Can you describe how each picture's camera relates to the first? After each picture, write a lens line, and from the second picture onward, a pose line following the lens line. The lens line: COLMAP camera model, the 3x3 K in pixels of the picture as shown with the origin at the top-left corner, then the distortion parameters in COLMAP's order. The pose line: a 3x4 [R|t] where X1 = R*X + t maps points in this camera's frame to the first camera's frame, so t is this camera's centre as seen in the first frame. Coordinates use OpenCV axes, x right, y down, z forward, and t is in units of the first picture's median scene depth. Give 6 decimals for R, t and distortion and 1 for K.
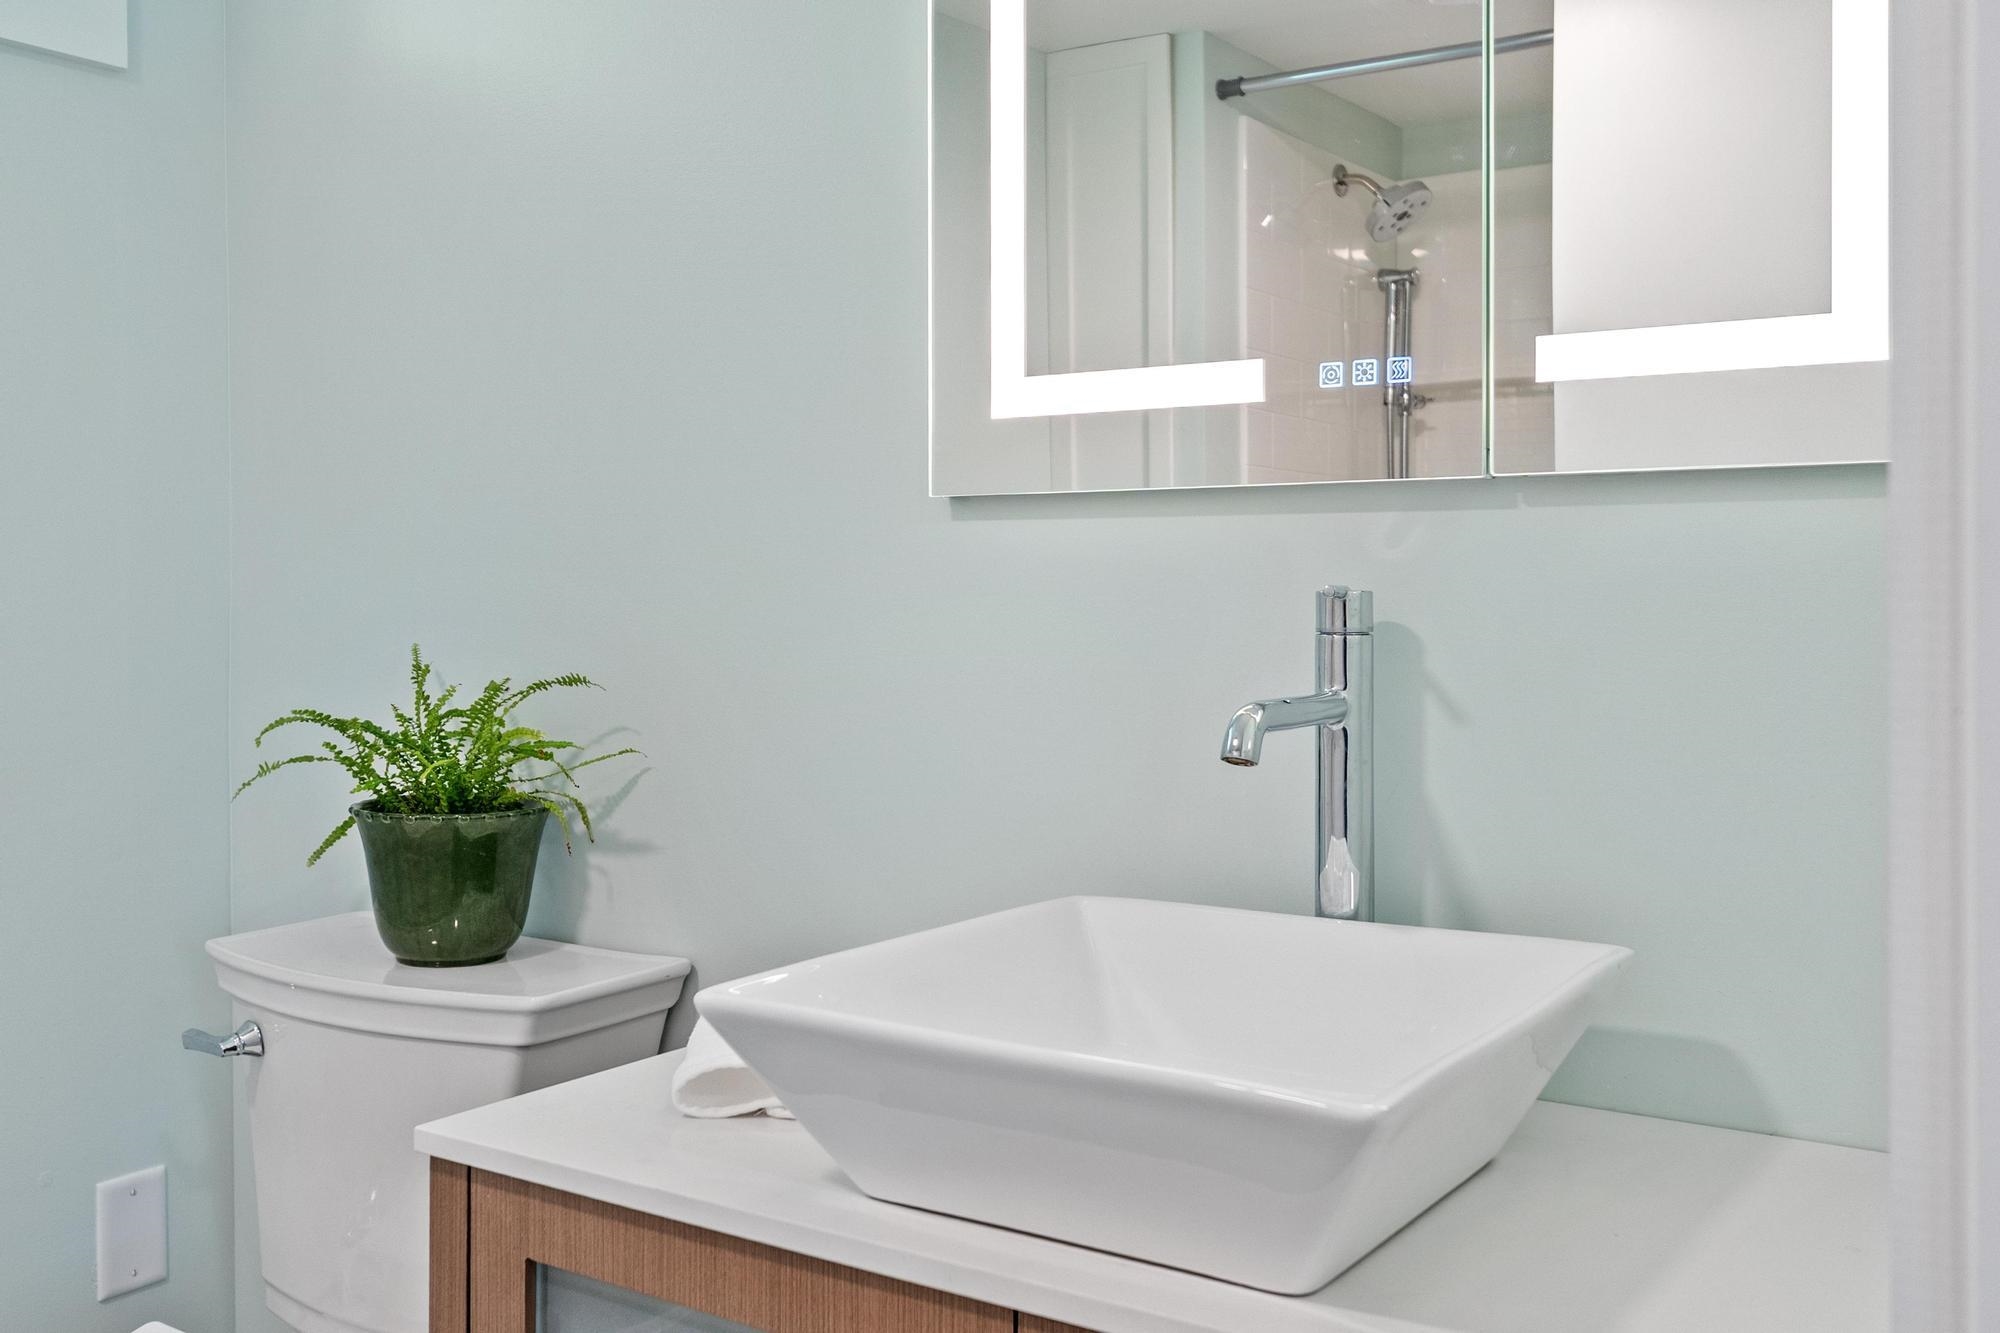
lens RADIAL K [[1837.1, 0, 971.6], [0, 1837.1, 564.3], [0, 0, 1]] dist [0.014658, 0.005733]
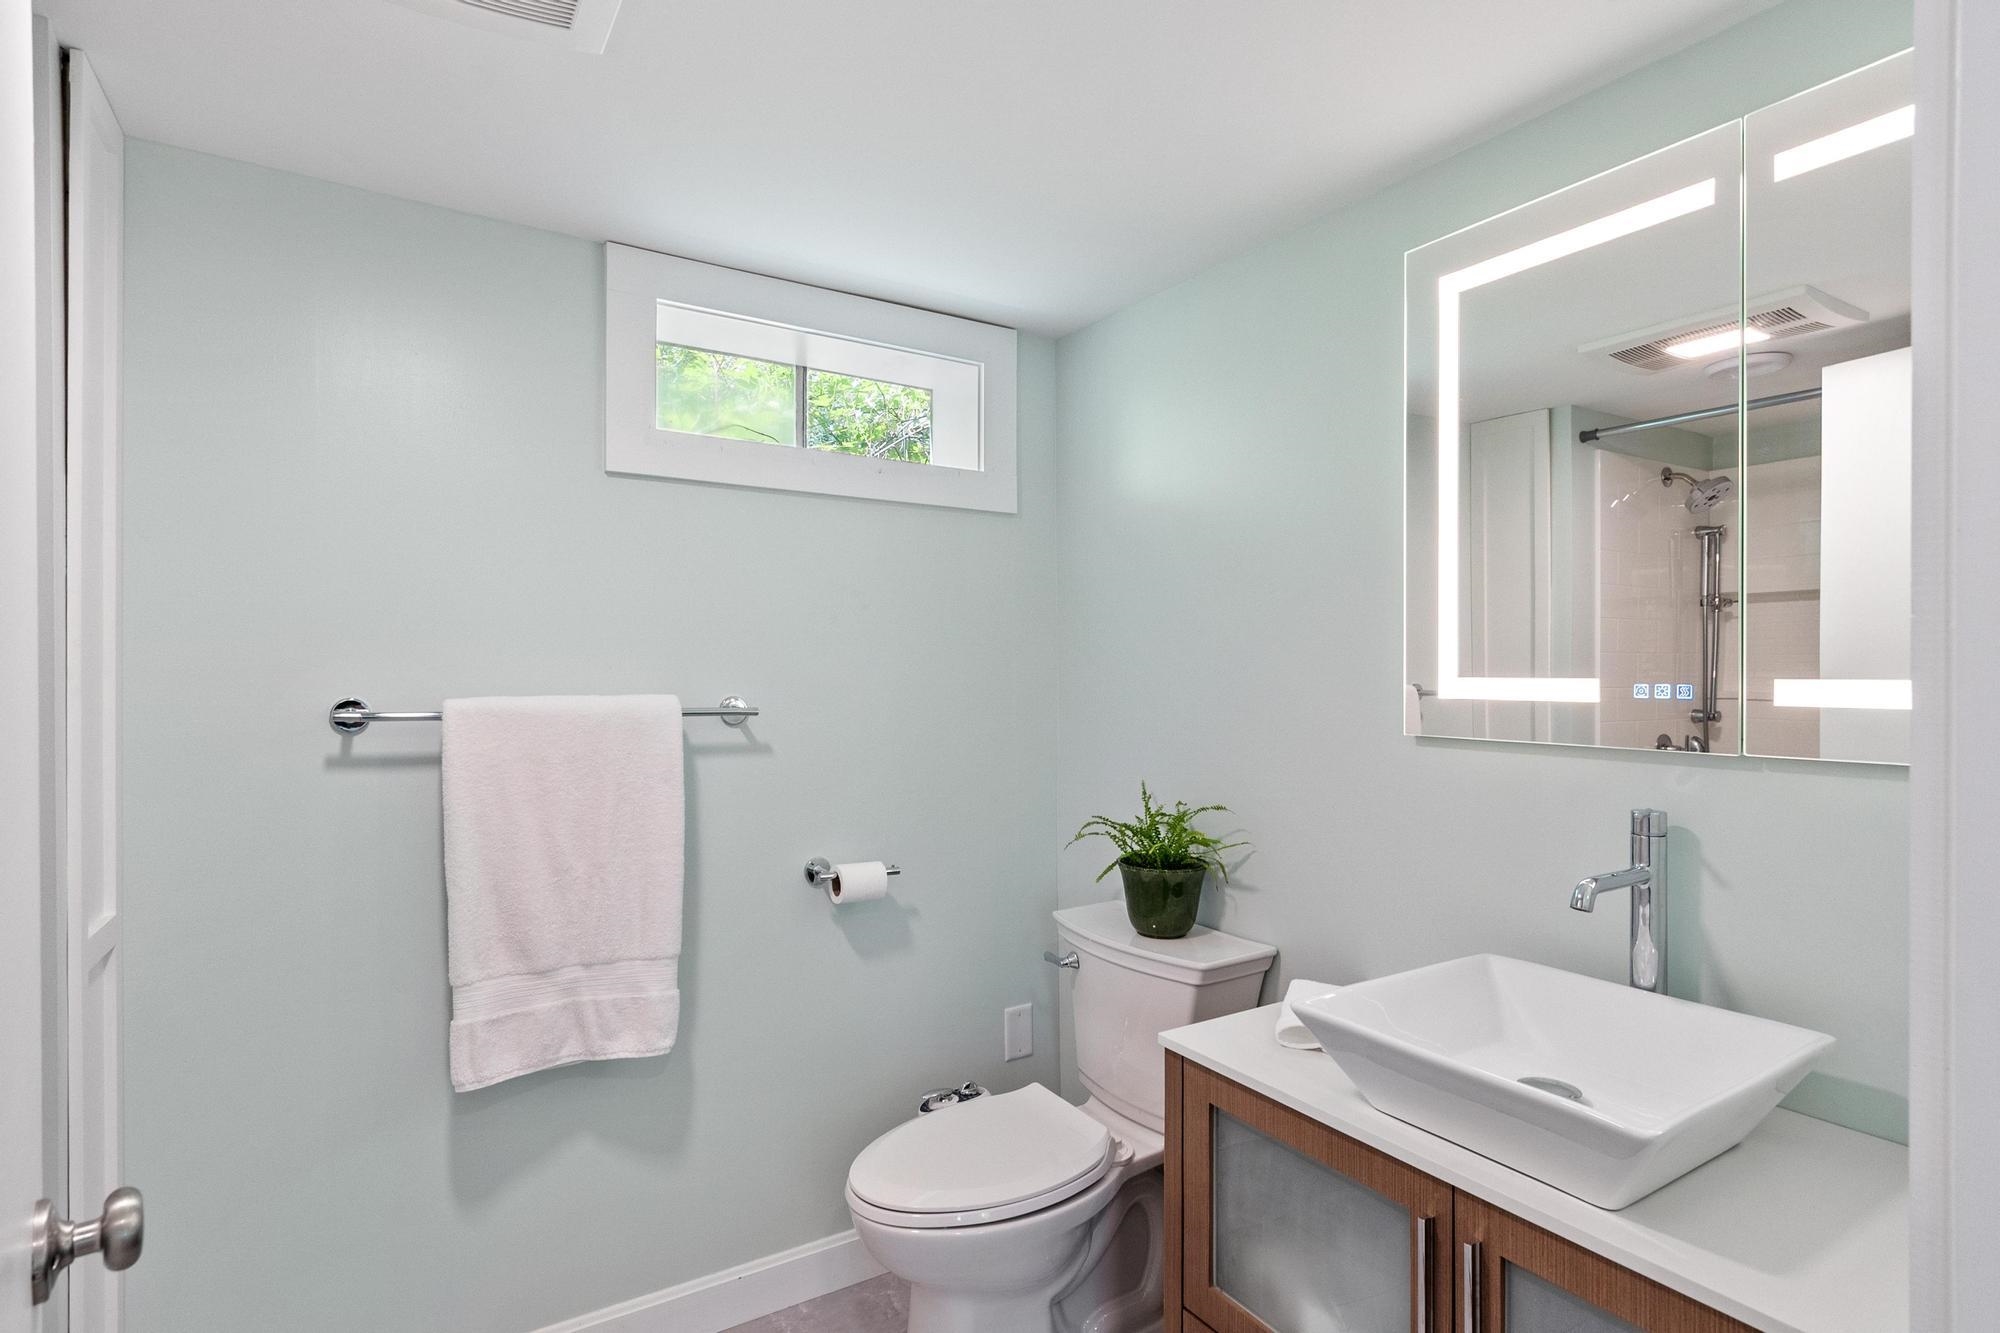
lens RADIAL K [[984.6, 0, 1001.3], [0, 984.6, 659.4], [0, 0, 1]] dist [0.000946, -0.000630]
pose [[0.919527, 0.001017, -0.393027, -0.004921], [-0.001065, 0.999999, 0.000095, -0.106183], [0.393026, 0.000331, 0.919527, -0.126505]]
